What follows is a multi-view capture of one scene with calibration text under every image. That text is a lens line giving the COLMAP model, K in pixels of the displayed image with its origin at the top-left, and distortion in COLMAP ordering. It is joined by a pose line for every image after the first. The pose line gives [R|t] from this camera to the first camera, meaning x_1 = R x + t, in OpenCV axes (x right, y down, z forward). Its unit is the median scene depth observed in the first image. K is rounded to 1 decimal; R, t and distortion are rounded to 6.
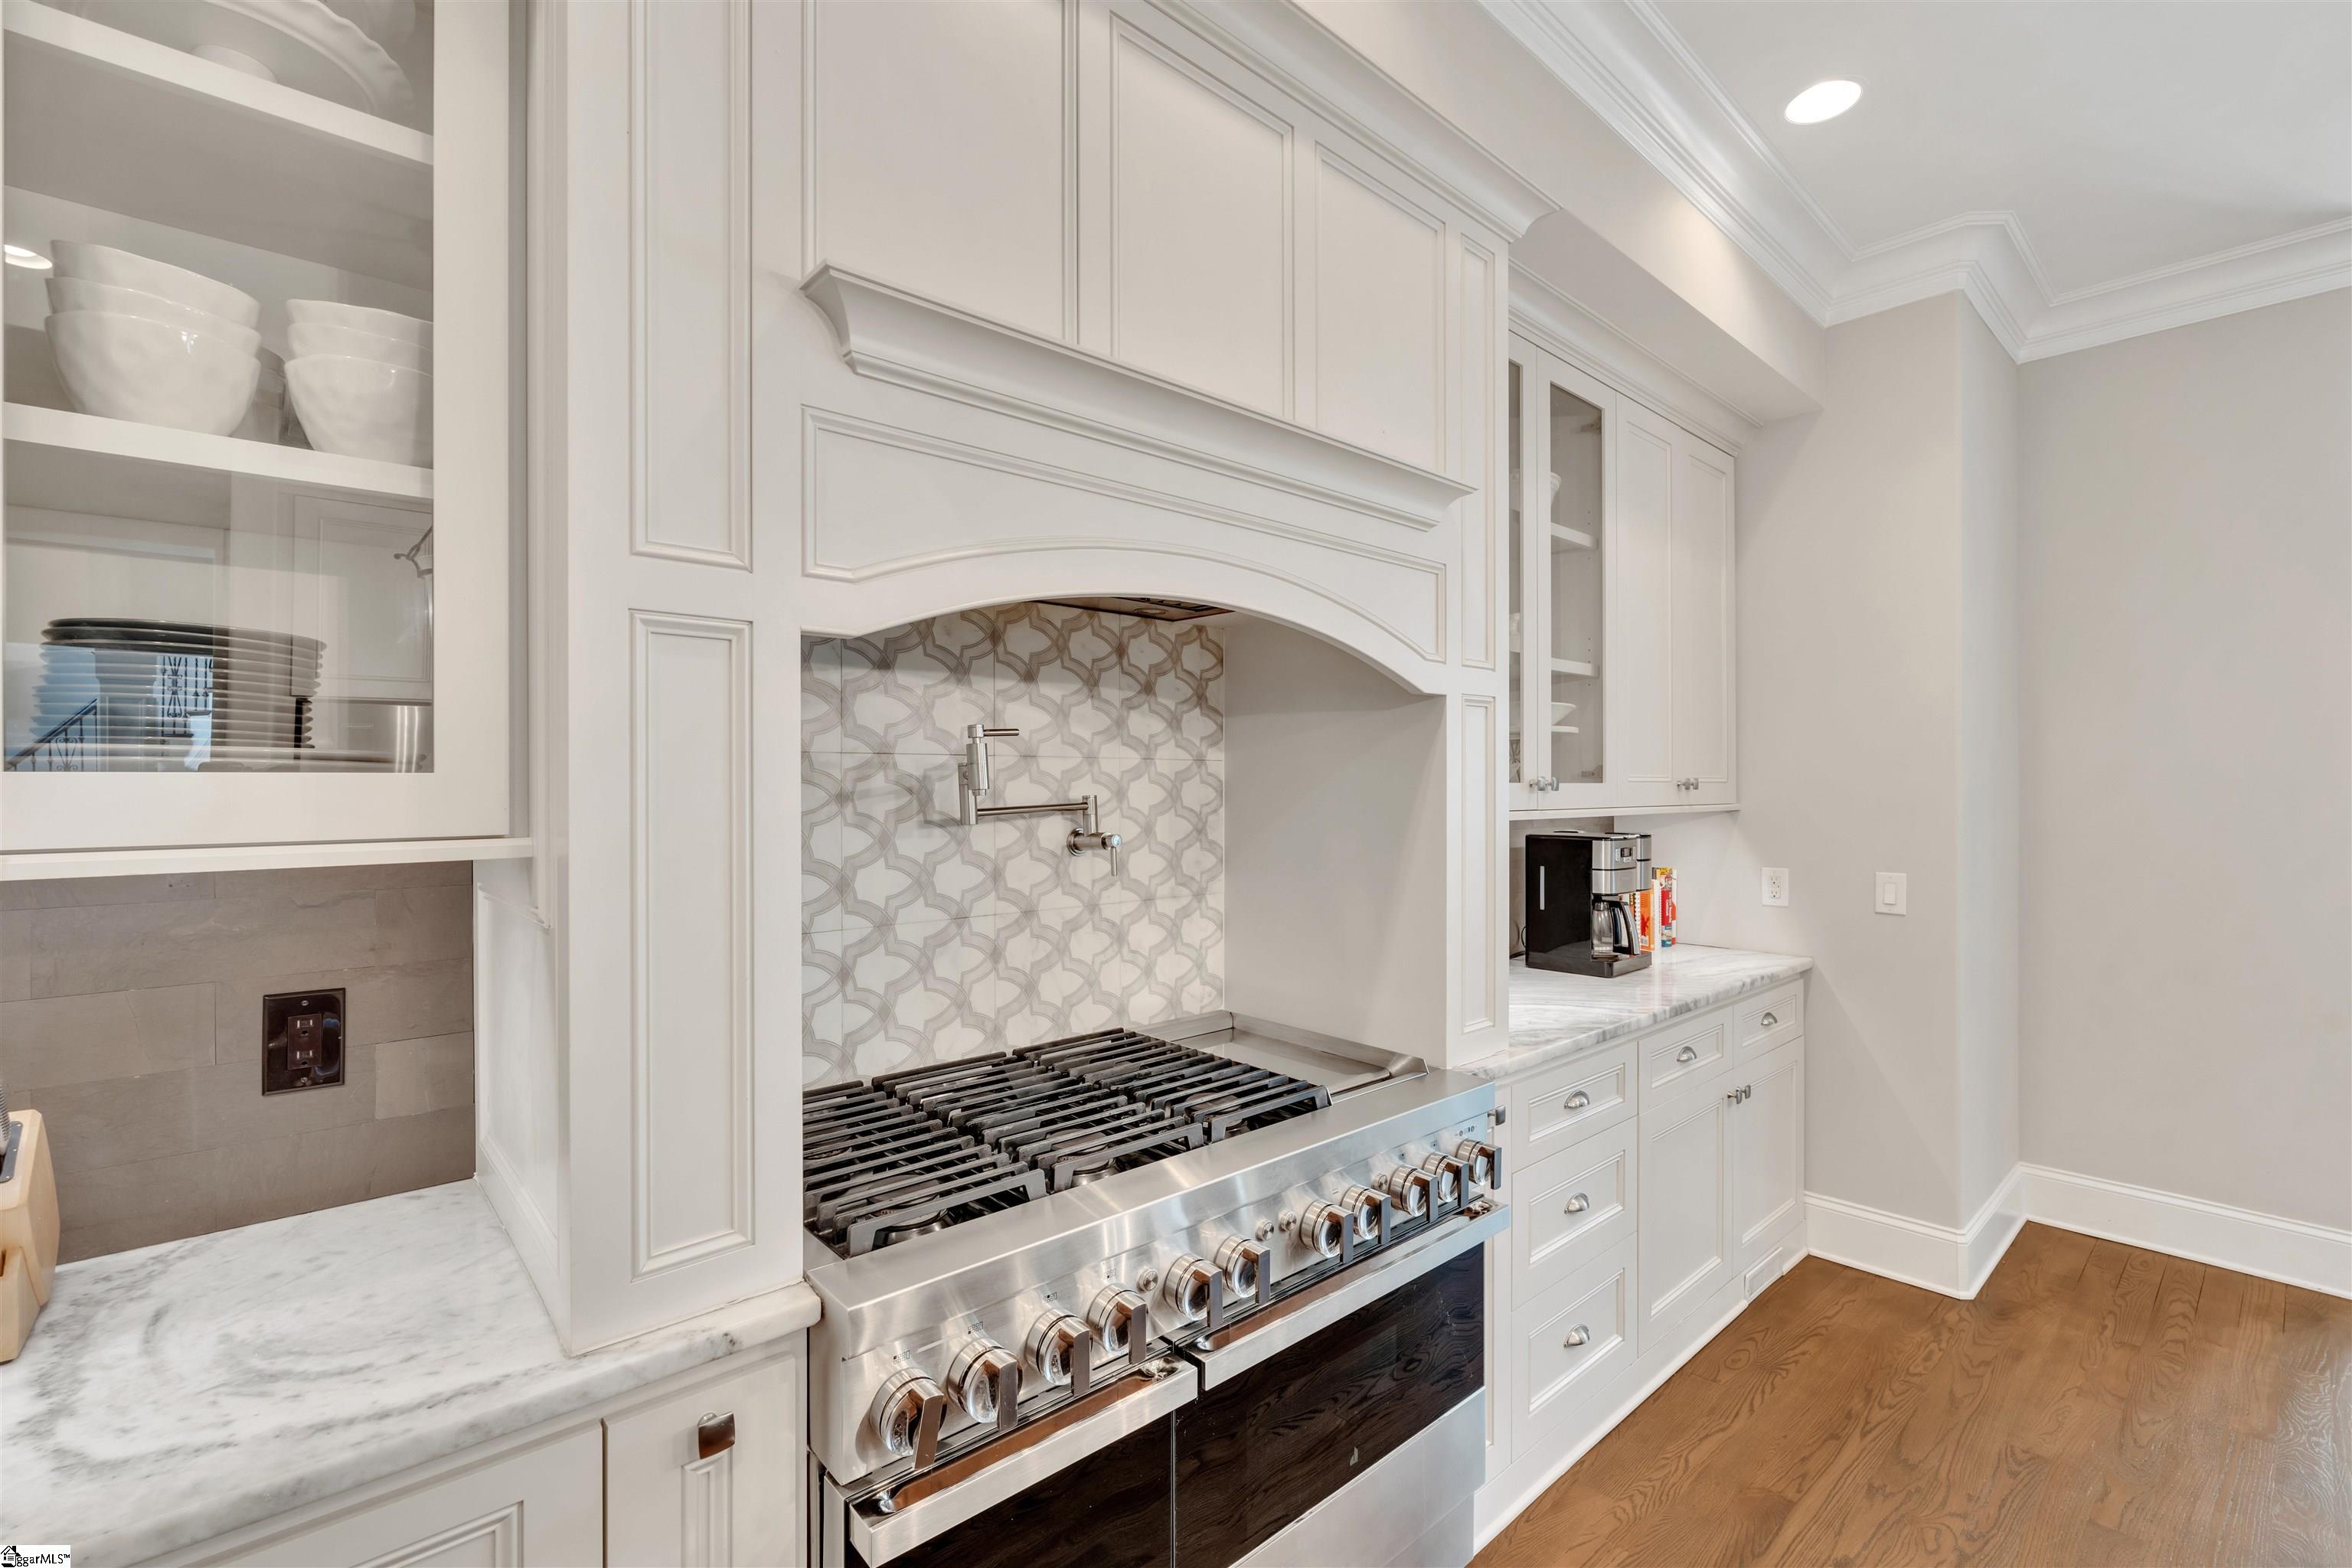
lens RADIAL K [[1057.7, 0, 1170.2], [0, 1057.7, 786.4], [0, 0, 1]] dist [-0.005912, 0.000633]
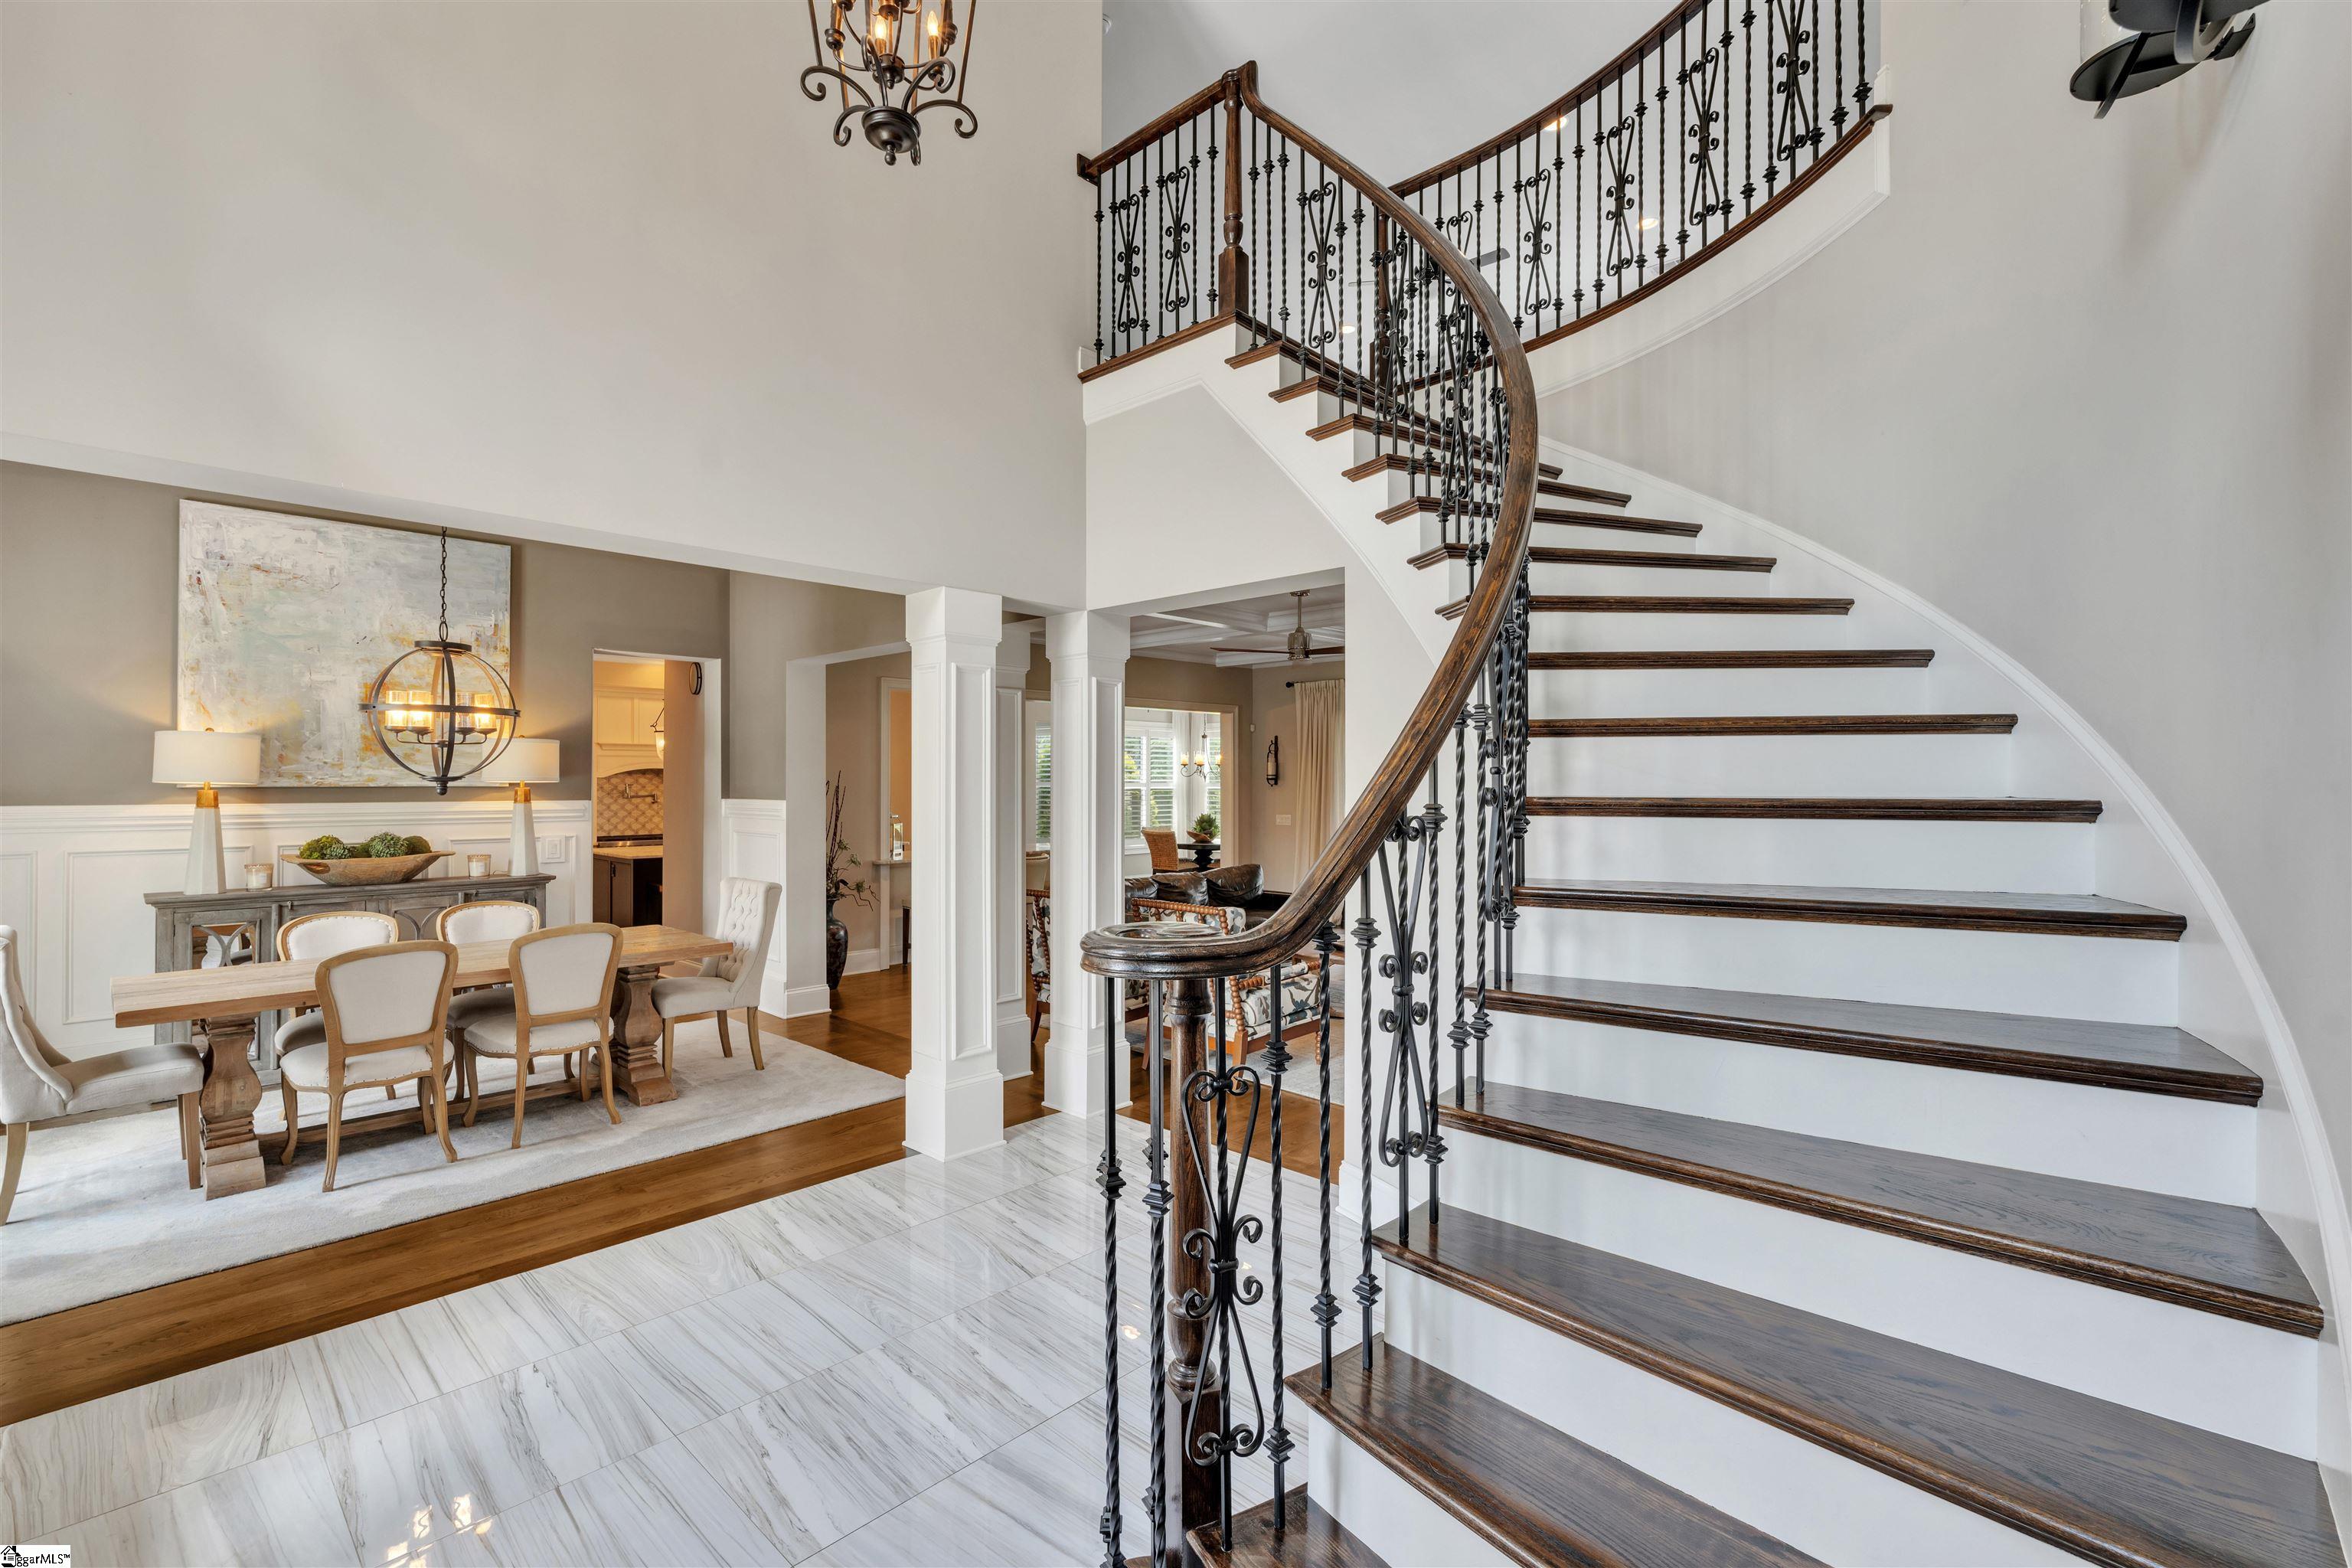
lens RADIAL K [[1057.7, 0, 1168.2], [0, 1057.7, 772.8], [0, 0, 1]] dist [-0.005912, 0.000633]
pose [[0.998285, 0.001596, 0.058519, 2.410555], [-0.001143, 0.999969, -0.007761, -0.066171], [-0.058530, 0.007680, 0.998256, -5.005667]]
